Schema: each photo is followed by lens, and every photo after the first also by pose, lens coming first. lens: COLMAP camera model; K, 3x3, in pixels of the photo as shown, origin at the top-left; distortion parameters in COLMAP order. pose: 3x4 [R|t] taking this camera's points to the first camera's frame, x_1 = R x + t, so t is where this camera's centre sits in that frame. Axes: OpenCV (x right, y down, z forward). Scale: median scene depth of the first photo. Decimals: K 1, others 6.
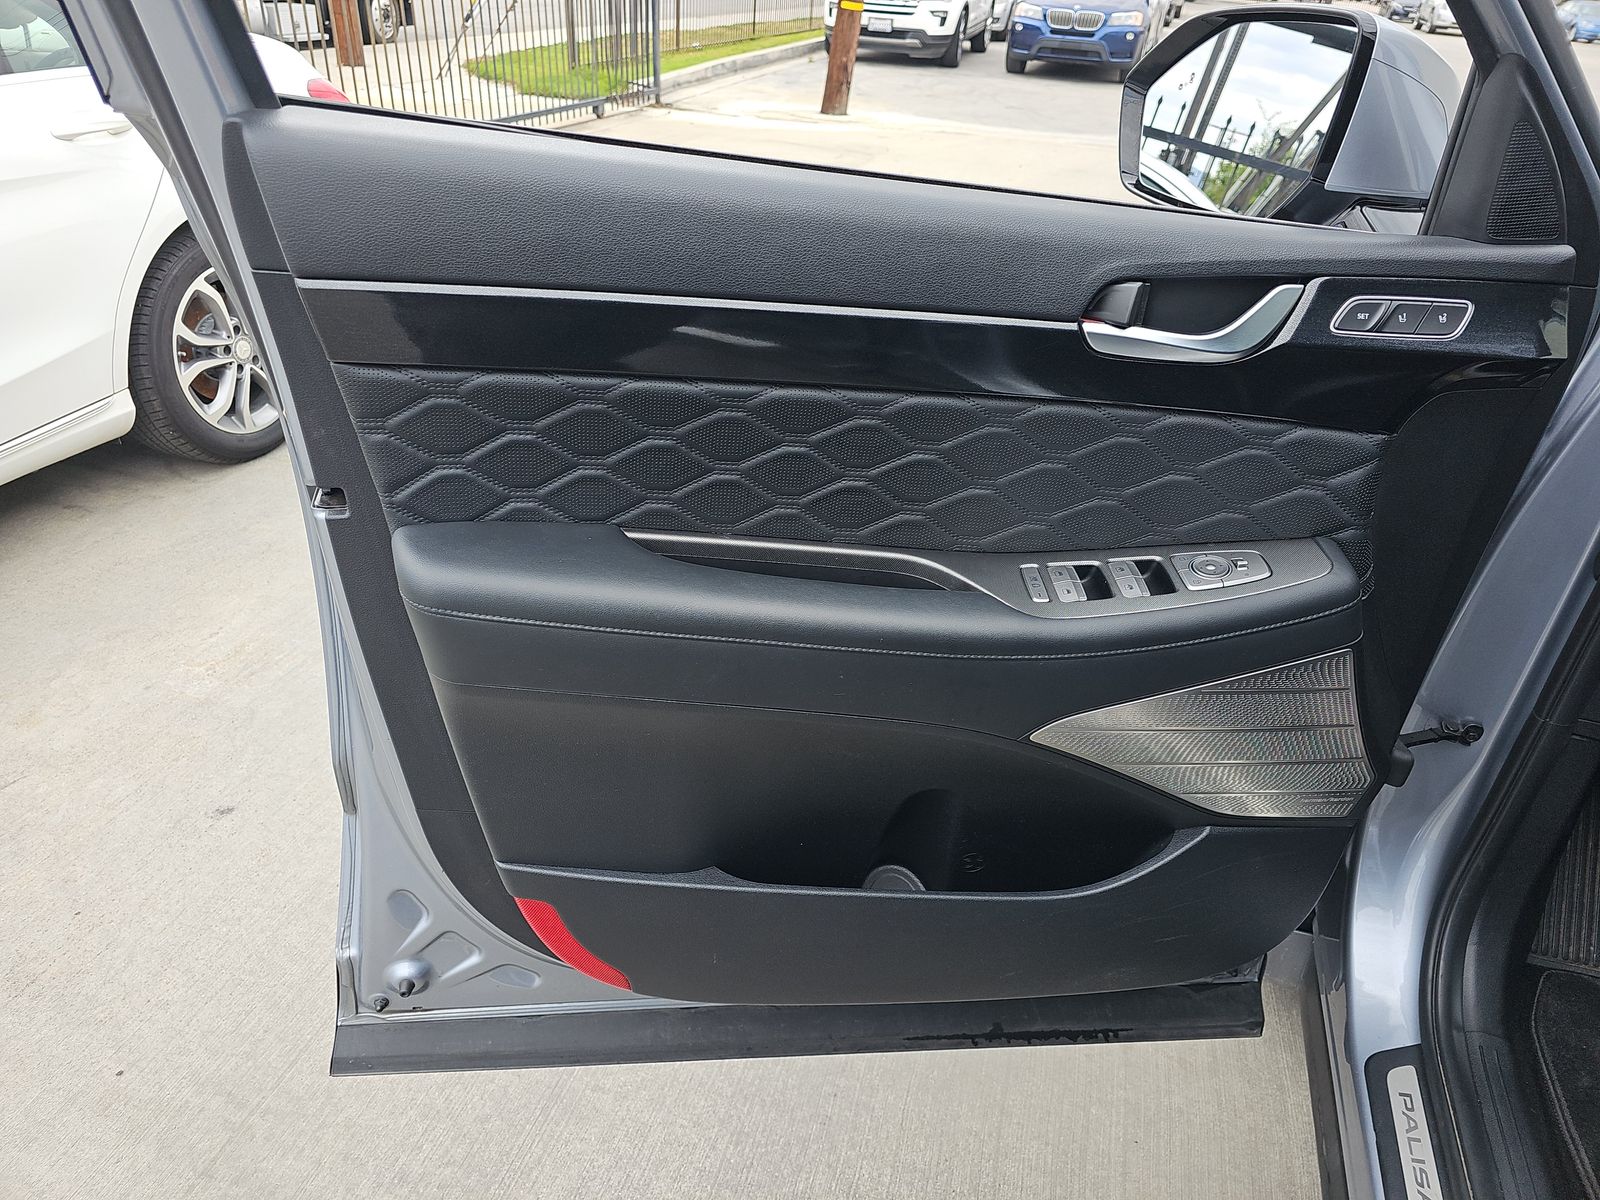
lens RADIAL K [[1074.6, 0, 800.0], [0, 1074.6, 600.0], [0, 0, 1]] dist [0.010418, 0.000577]
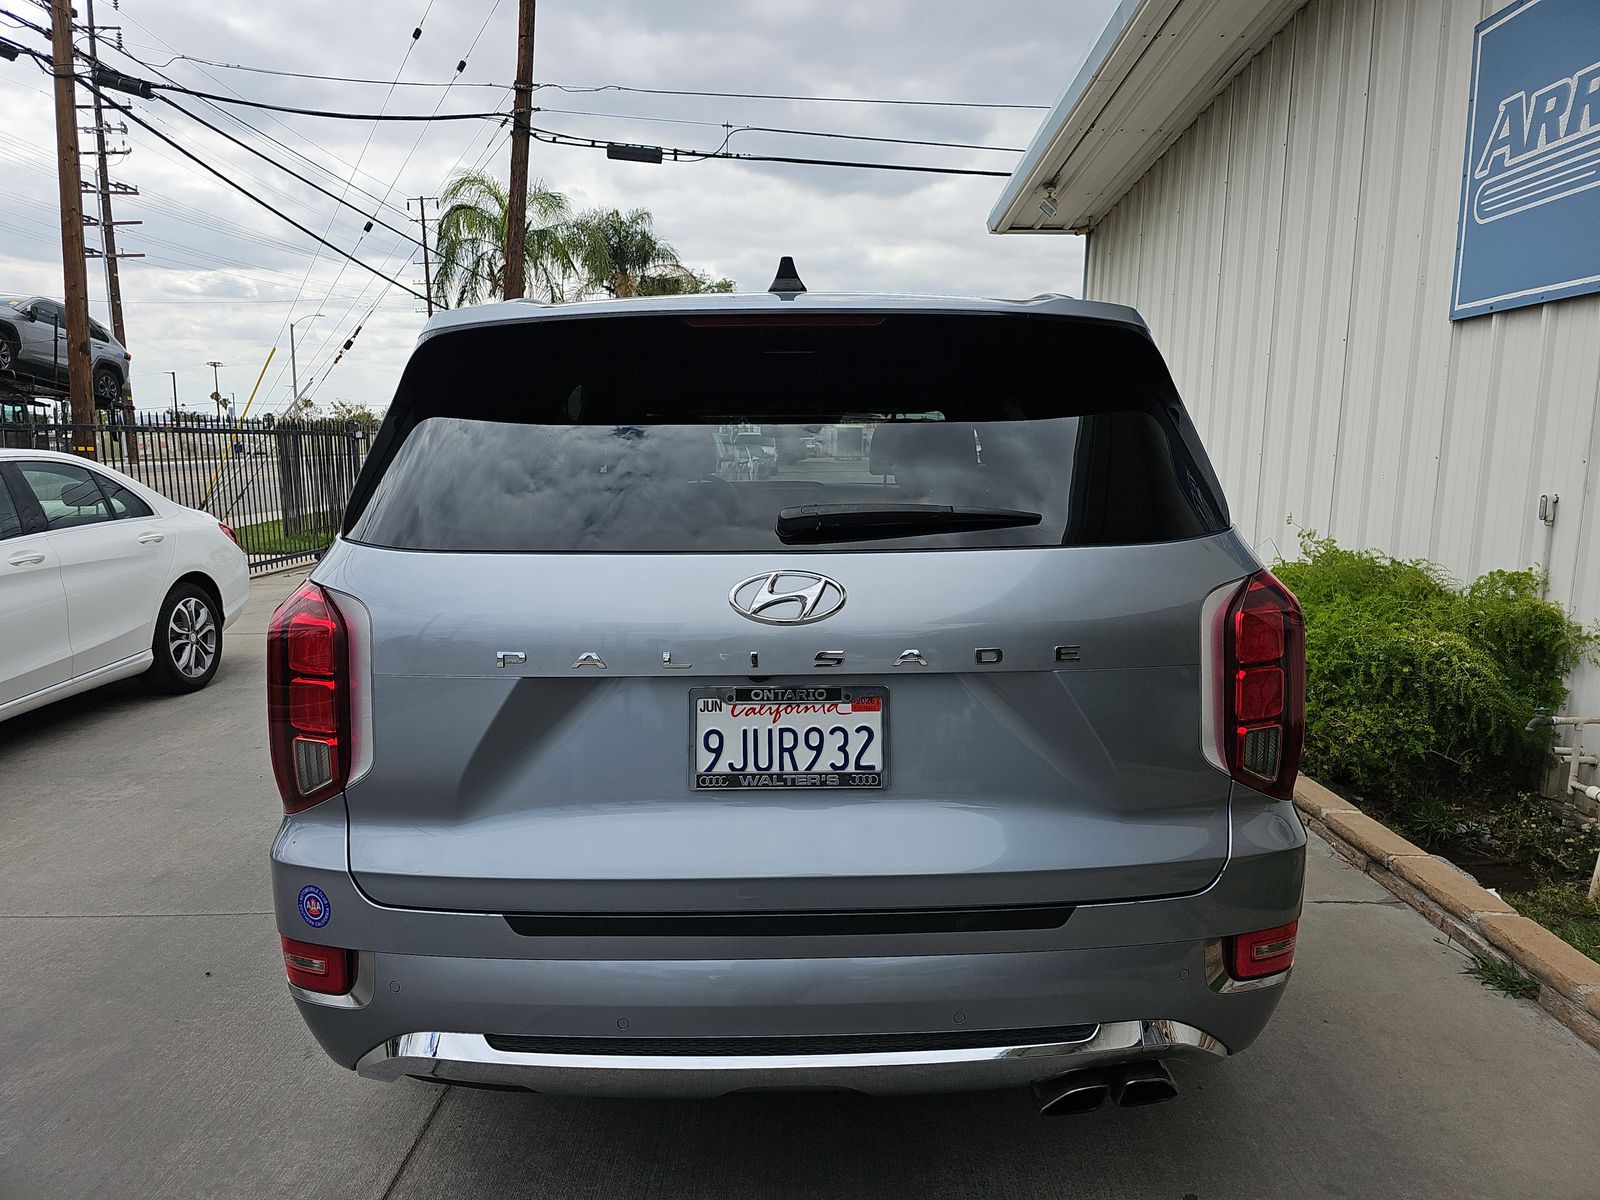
lens RADIAL K [[1074.6, 0, 800.0], [0, 1074.6, 600.0], [0, 0, 1]] dist [0.010418, 0.000577]
pose [[0.939971, -0.072243, 0.333520, -0.114089], [0.198401, 0.910877, -0.361857, 0.684464], [-0.277654, 0.406305, 0.870531, -1.150862]]
